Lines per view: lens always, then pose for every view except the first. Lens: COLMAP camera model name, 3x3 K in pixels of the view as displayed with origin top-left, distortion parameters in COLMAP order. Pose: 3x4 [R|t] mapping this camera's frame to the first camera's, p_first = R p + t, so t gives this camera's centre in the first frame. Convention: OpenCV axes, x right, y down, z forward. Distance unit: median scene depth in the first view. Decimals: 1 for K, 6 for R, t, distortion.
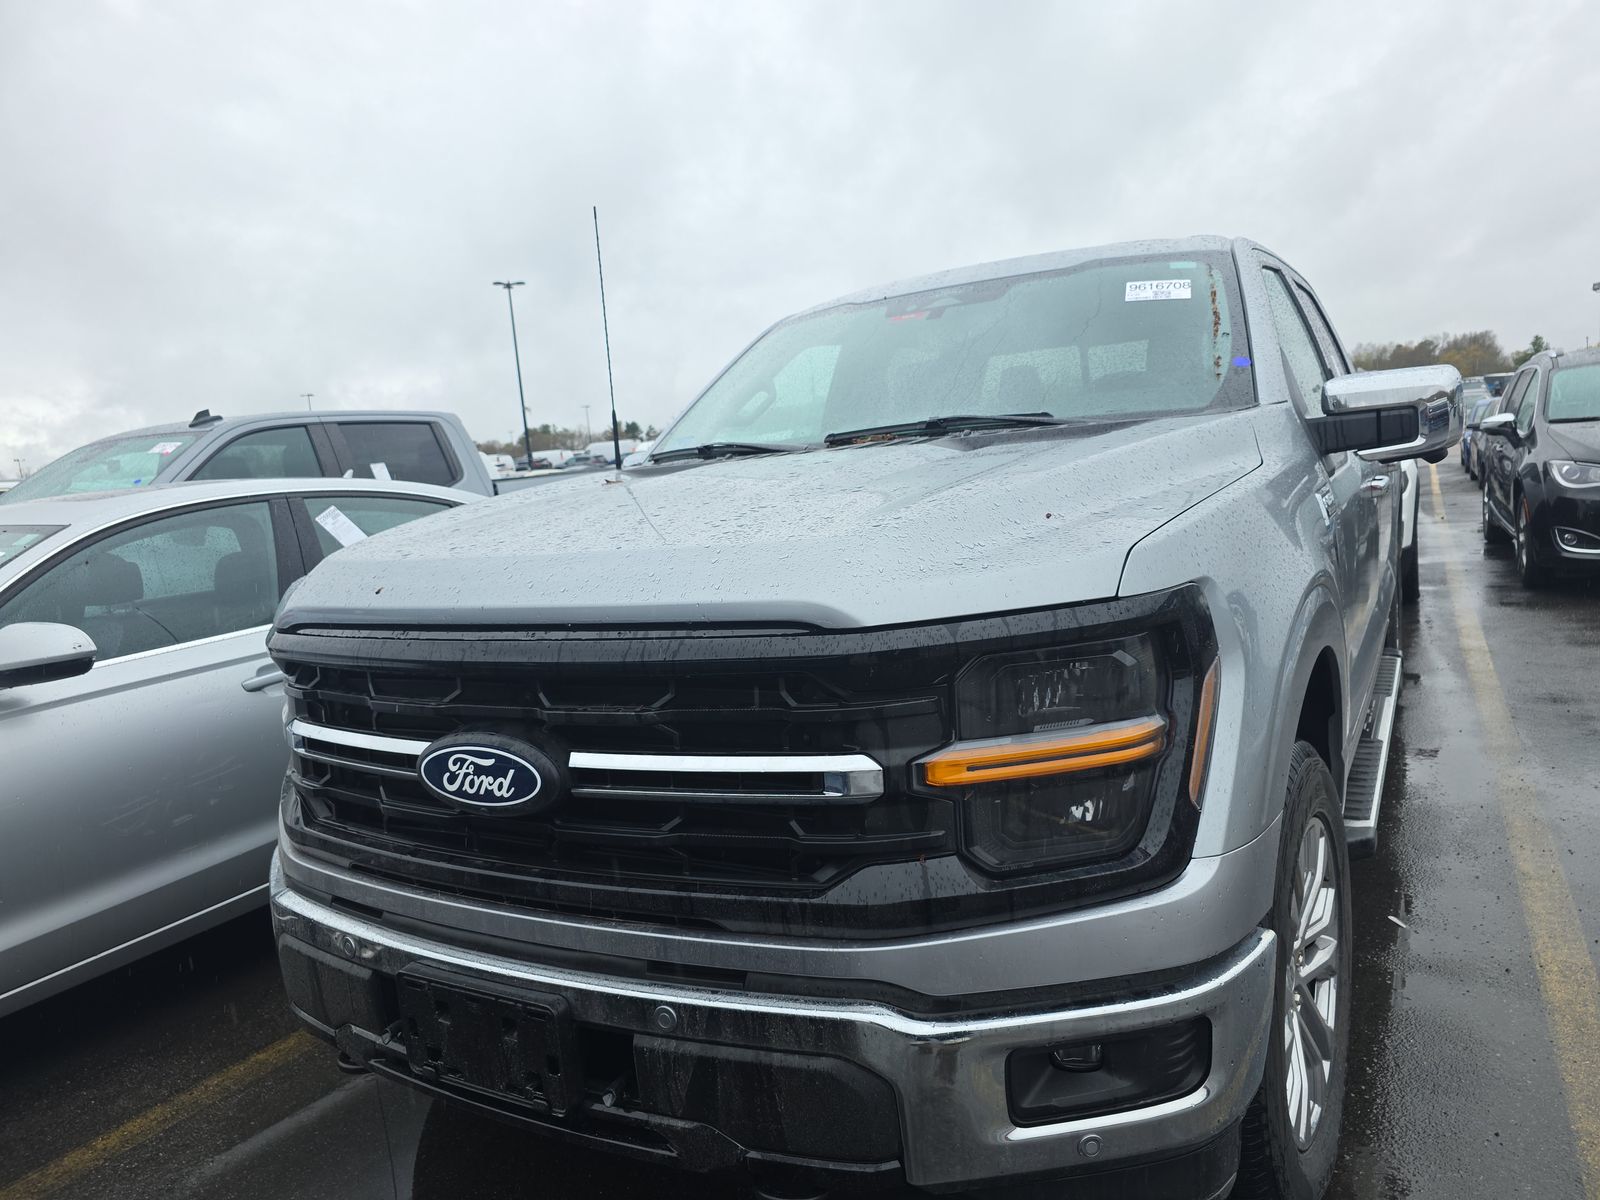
lens RADIAL K [[1105.2, 0, 835.9], [0, 1105.2, 599.1], [0, 0, 1]] dist [0.048072, -0.055969]
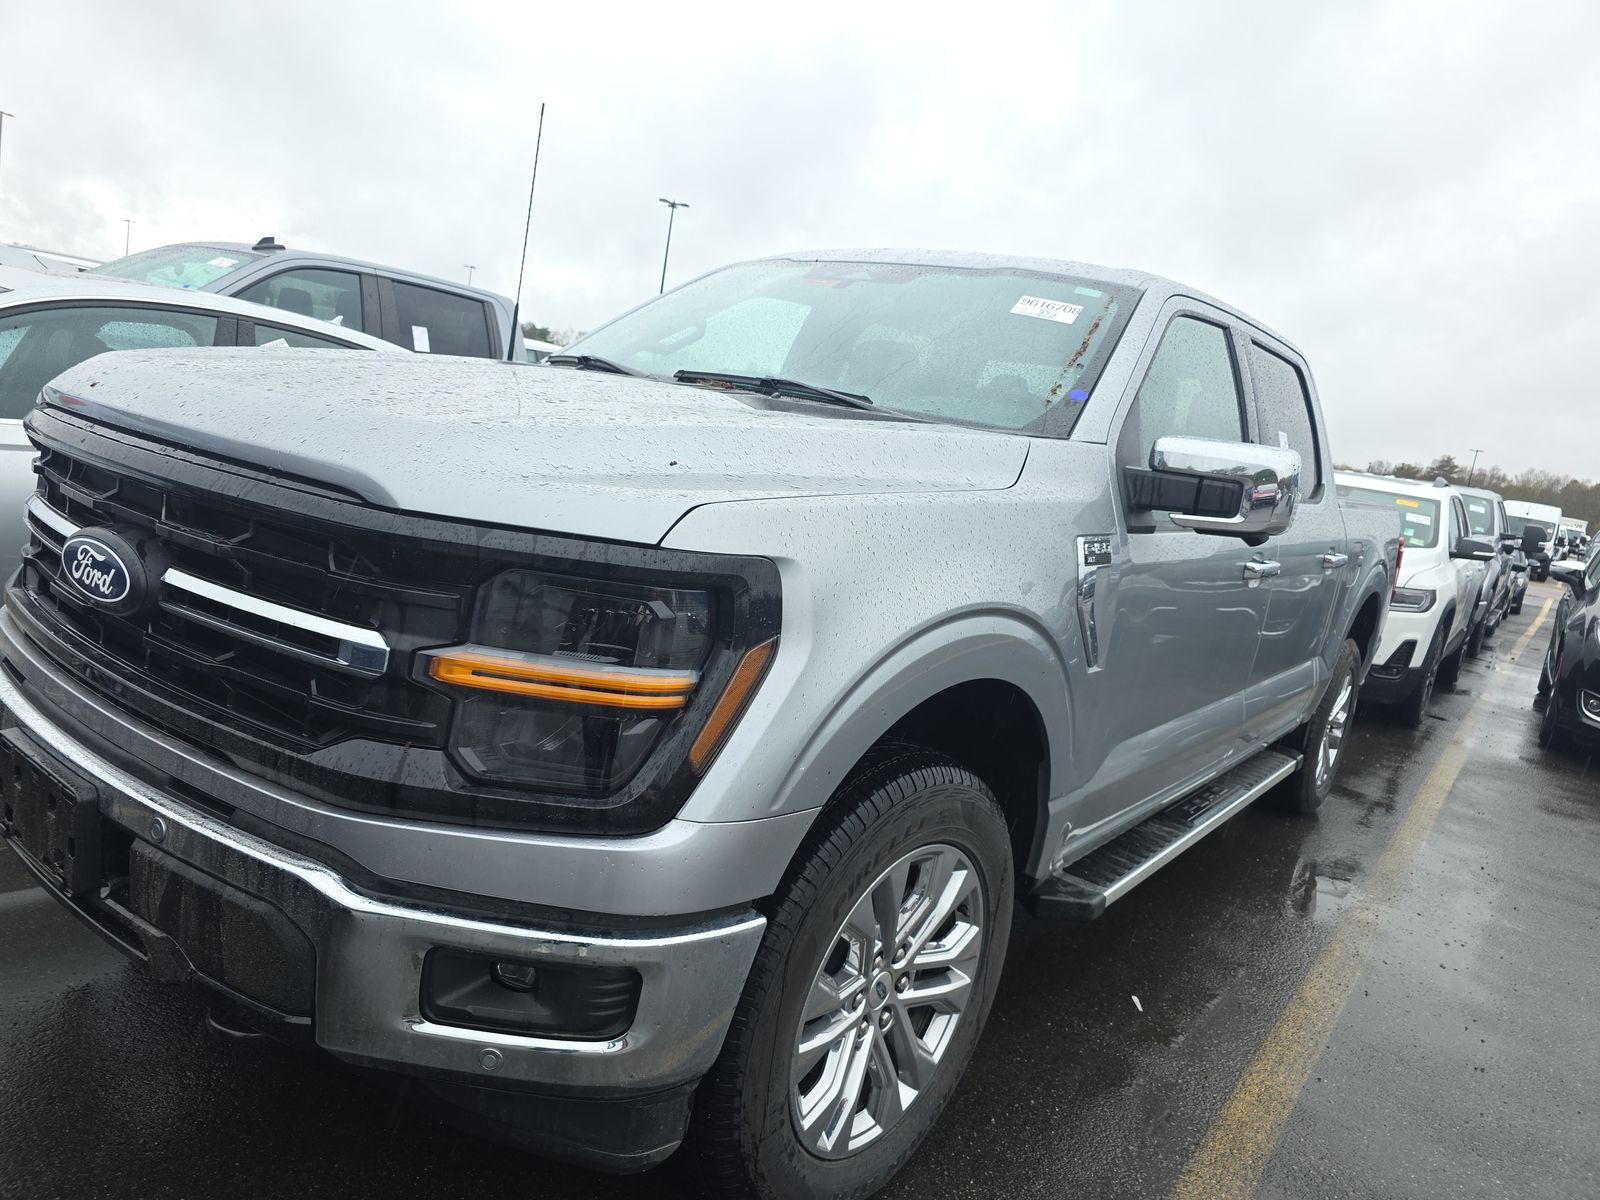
lens RADIAL K [[1105.2, 0, 835.9], [0, 1105.2, 599.1], [0, 0, 1]] dist [0.048072, -0.055969]
pose [[0.962110, 0.256353, -0.092881, 0.471751], [-0.254658, 0.966570, 0.029861, -0.024389], [0.097431, -0.005076, 0.995229, 0.017455]]
